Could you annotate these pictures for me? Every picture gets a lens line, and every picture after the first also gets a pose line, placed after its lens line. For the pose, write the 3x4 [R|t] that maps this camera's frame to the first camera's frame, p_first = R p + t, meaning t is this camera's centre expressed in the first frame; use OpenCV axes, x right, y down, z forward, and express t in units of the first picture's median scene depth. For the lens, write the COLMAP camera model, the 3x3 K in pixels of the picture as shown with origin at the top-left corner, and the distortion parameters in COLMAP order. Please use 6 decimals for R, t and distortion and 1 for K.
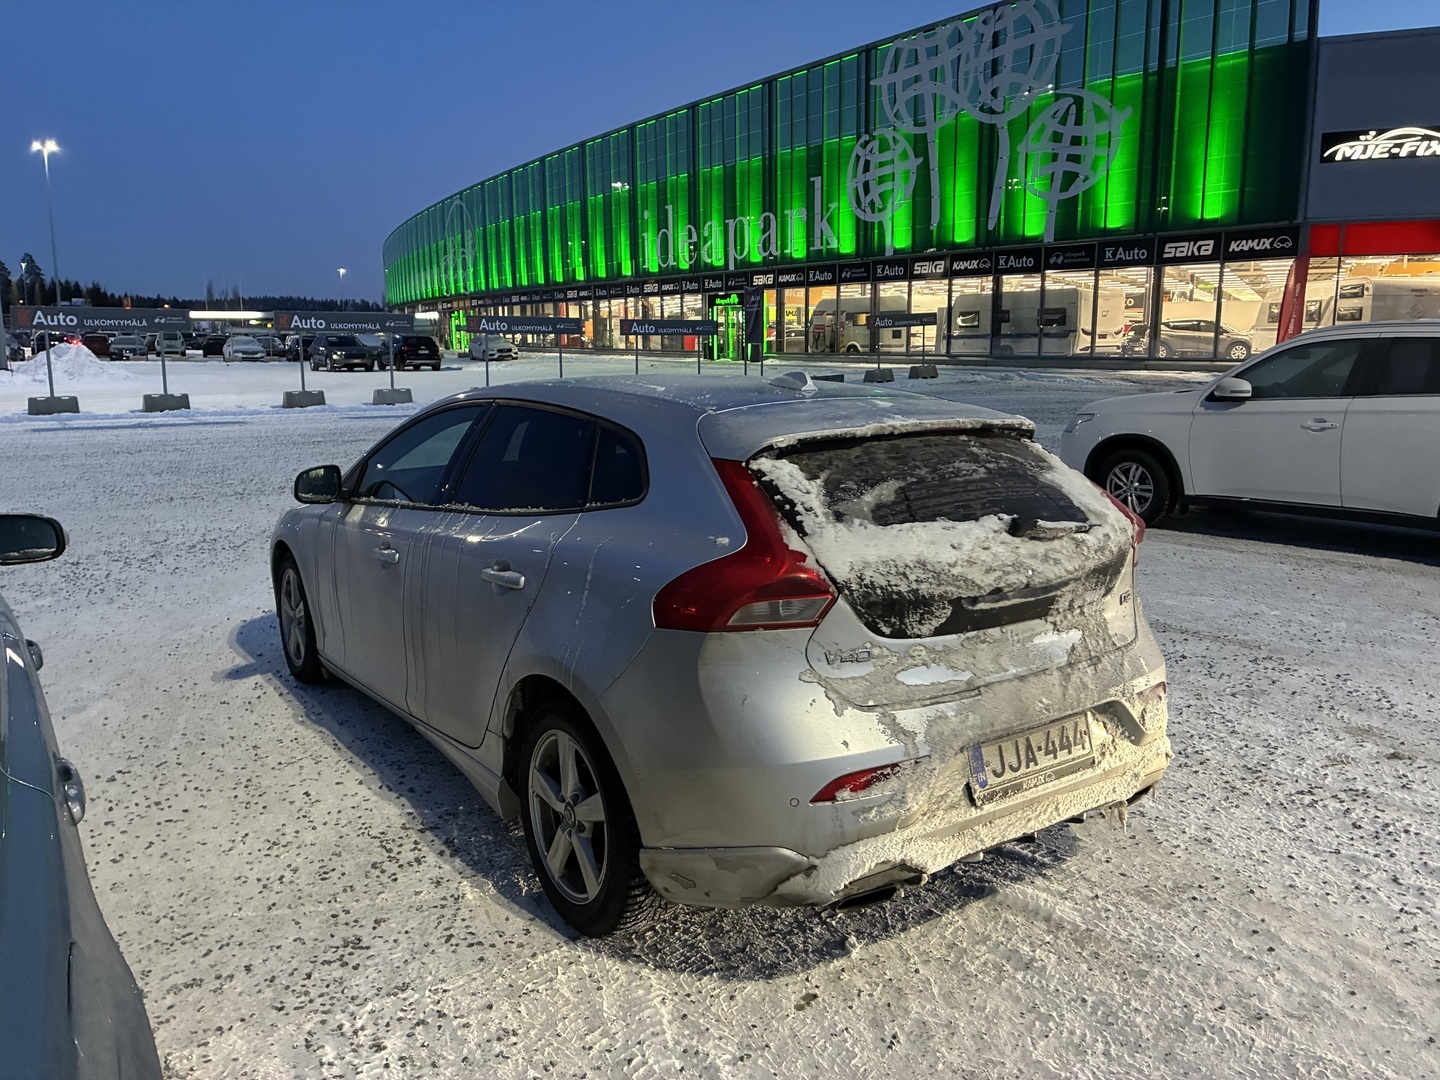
lens RADIAL K [[1109.3, 0, 720.0], [0, 1109.3, 540.0], [0, 0, 1]] dist [0.002475, 0.001488]
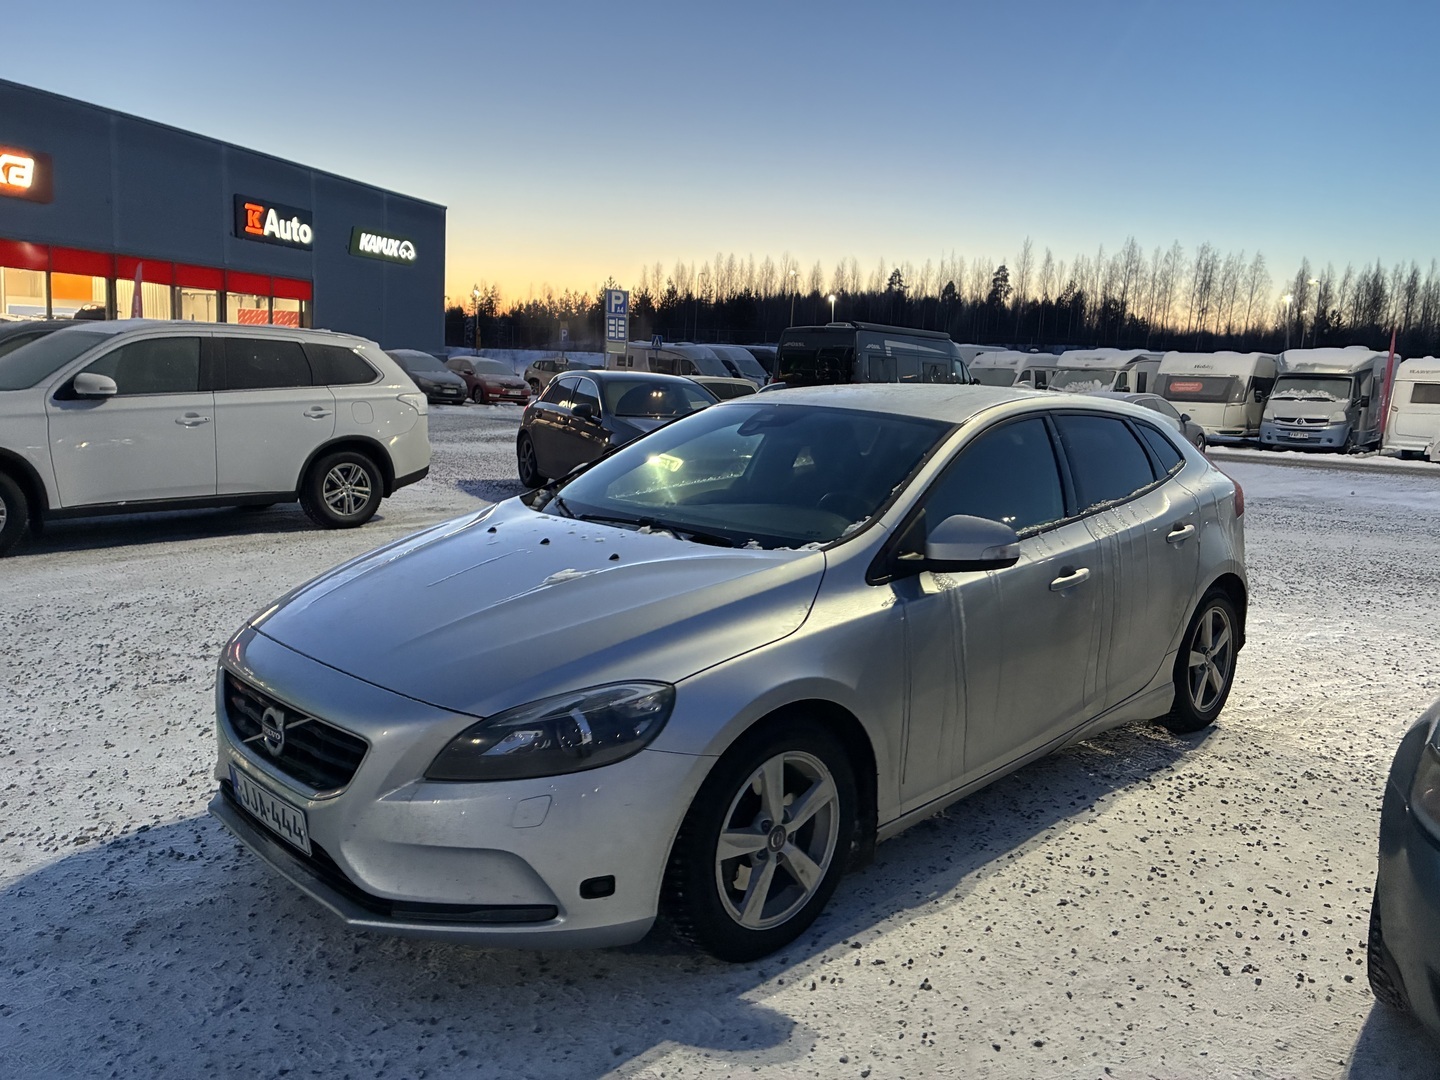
lens RADIAL K [[1109.3, 0, 720.0], [0, 1109.3, 540.0], [0, 0, 1]] dist [0.002475, 0.001488]
pose [[-0.181190, -0.149675, 0.971992, -0.568627], [0.133535, 0.975453, 0.175100, -0.109659], [-0.974340, 0.161522, -0.156755, 0.702850]]
